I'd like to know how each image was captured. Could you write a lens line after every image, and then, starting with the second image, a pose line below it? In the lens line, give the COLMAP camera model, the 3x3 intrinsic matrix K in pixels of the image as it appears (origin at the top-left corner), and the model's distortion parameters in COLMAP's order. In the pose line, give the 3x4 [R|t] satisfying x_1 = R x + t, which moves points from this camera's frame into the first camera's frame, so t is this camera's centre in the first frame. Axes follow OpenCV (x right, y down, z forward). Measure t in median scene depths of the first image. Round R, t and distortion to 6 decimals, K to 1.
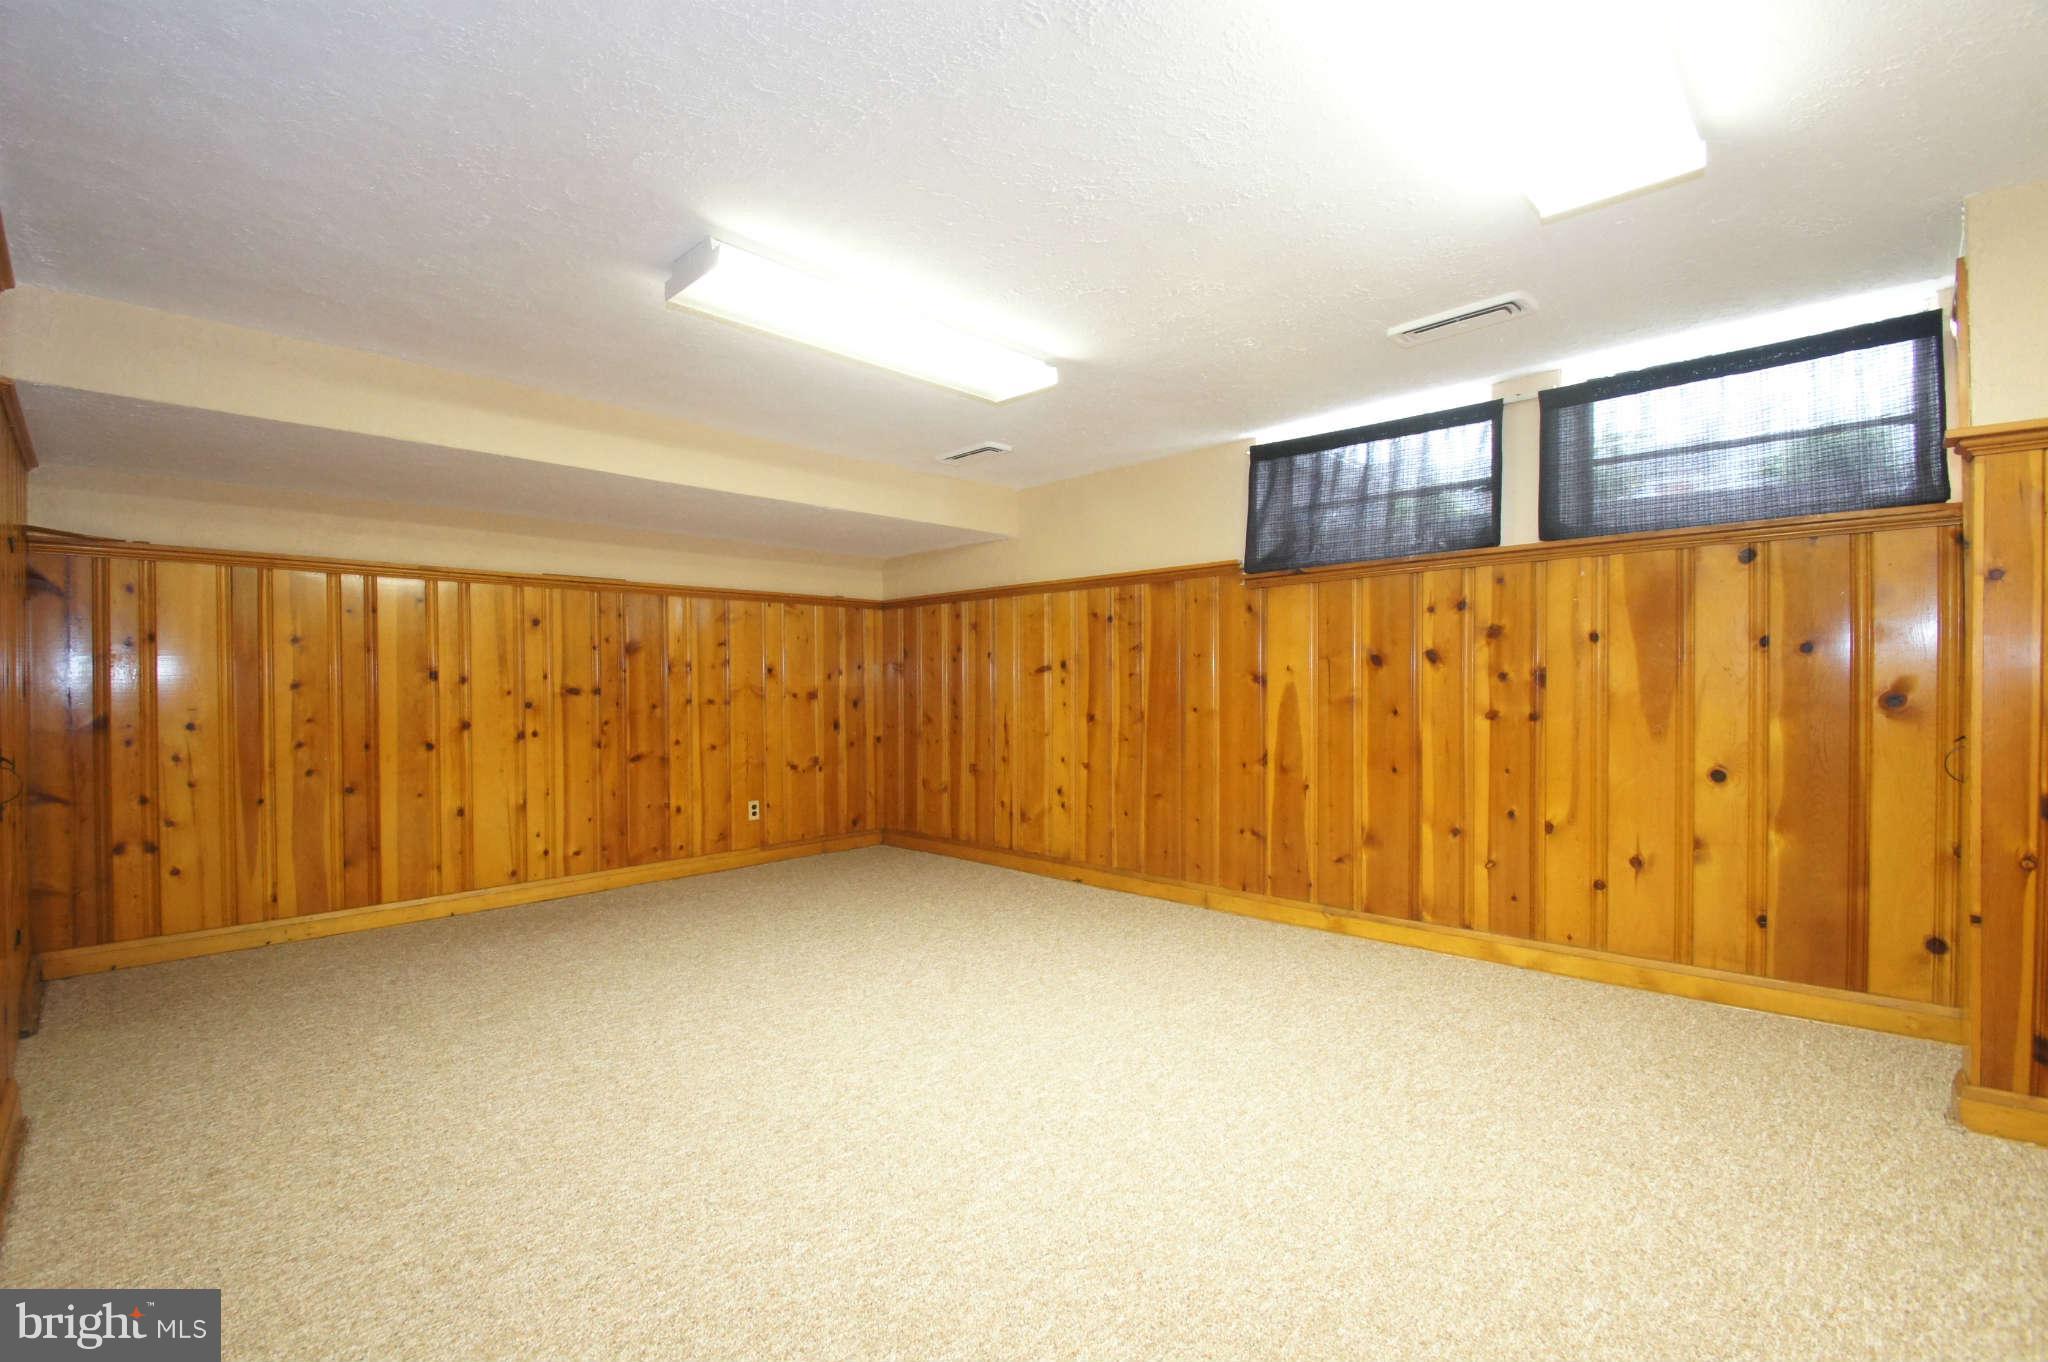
lens RADIAL K [[900.1, 0, 976.4], [0, 900.1, 687.7], [0, 0, 1]] dist [0.008756, -0.013776]
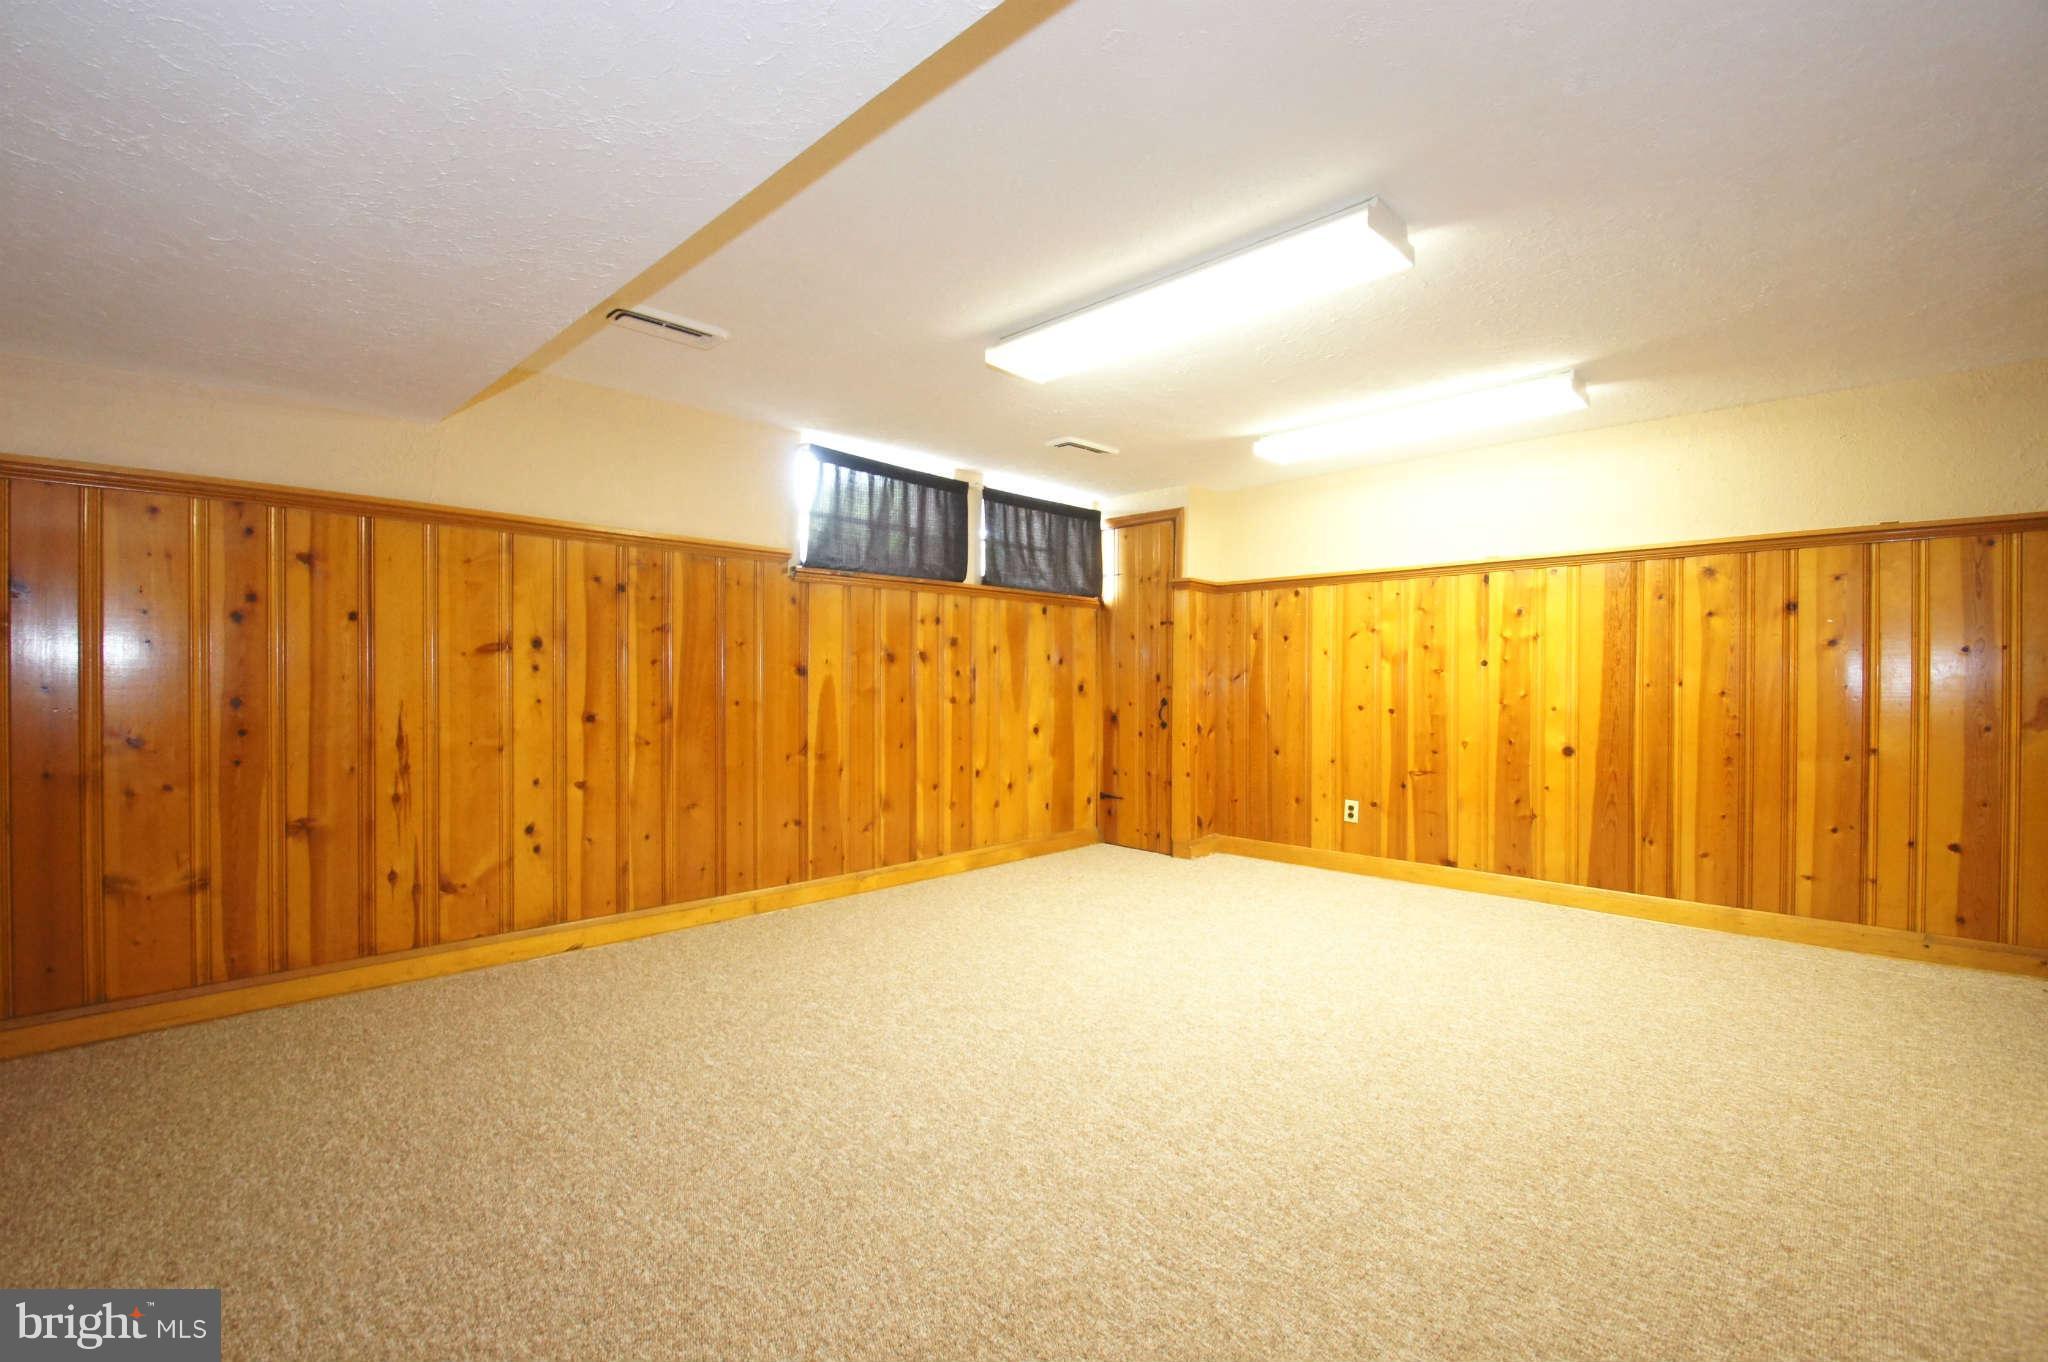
lens RADIAL K [[900.1, 0, 976.4], [0, 900.1, 687.7], [0, 0, 1]] dist [0.008756, -0.013776]
pose [[-0.000153, 0.000292, 1.000000, -0.778022], [-0.002733, 0.999996, -0.000293, 0.010134], [-0.999996, -0.002733, -0.000152, 0.882355]]
